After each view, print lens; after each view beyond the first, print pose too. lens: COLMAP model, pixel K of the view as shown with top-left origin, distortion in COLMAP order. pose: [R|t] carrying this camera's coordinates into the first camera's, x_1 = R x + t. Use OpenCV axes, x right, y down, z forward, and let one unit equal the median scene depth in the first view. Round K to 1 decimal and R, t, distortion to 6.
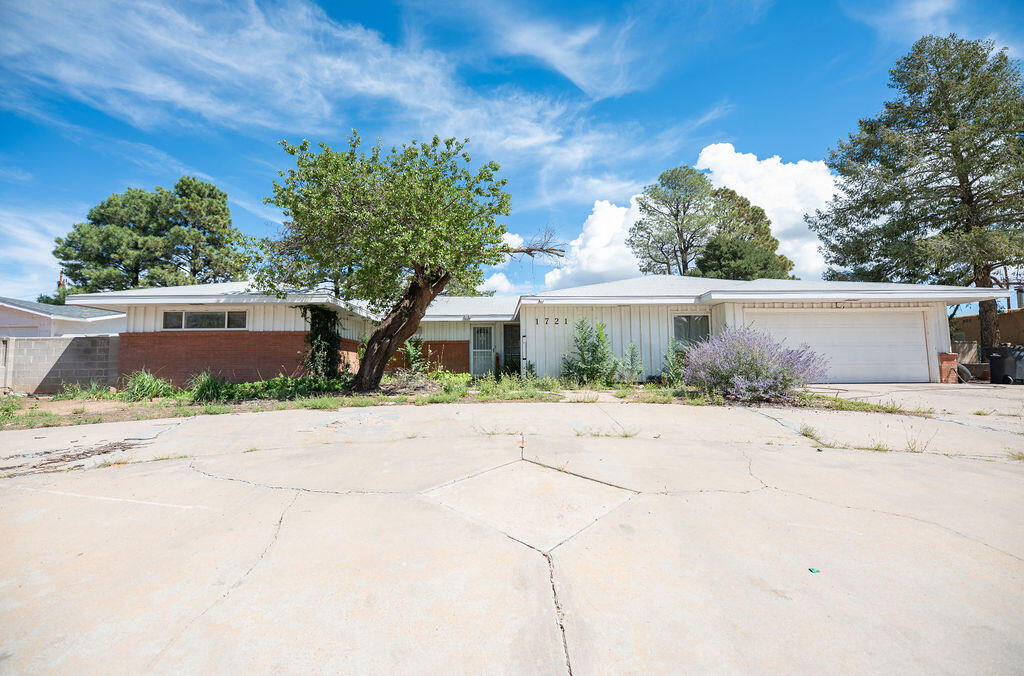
lens RADIAL K [[416.9, 0, 546.3], [0, 416.9, 327.4], [0, 0, 1]] dist [-0.001475, -0.001071]
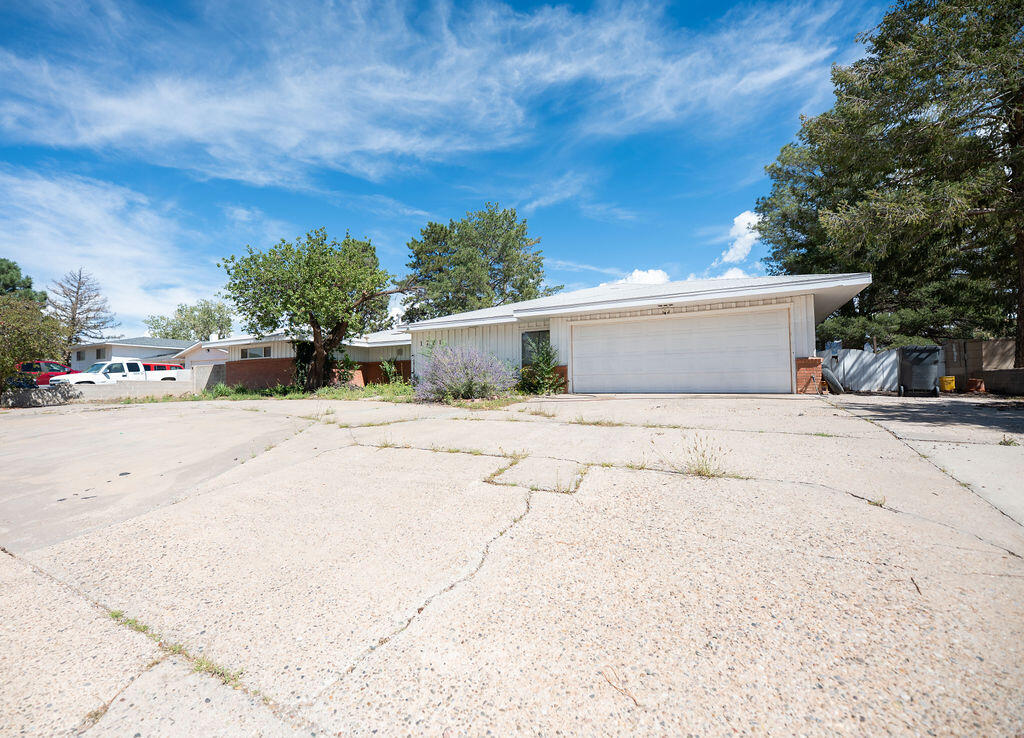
lens RADIAL K [[494.3, 0, 530.9], [0, 494.3, 389.2], [0, 0, 1]] dist [0.001506, -0.001354]
pose [[0.856013, 0.001780, -0.516952, 0.405420], [0.051512, 0.994723, 0.088723, 0.002918], [0.514382, -0.102577, 0.851404, -0.055931]]
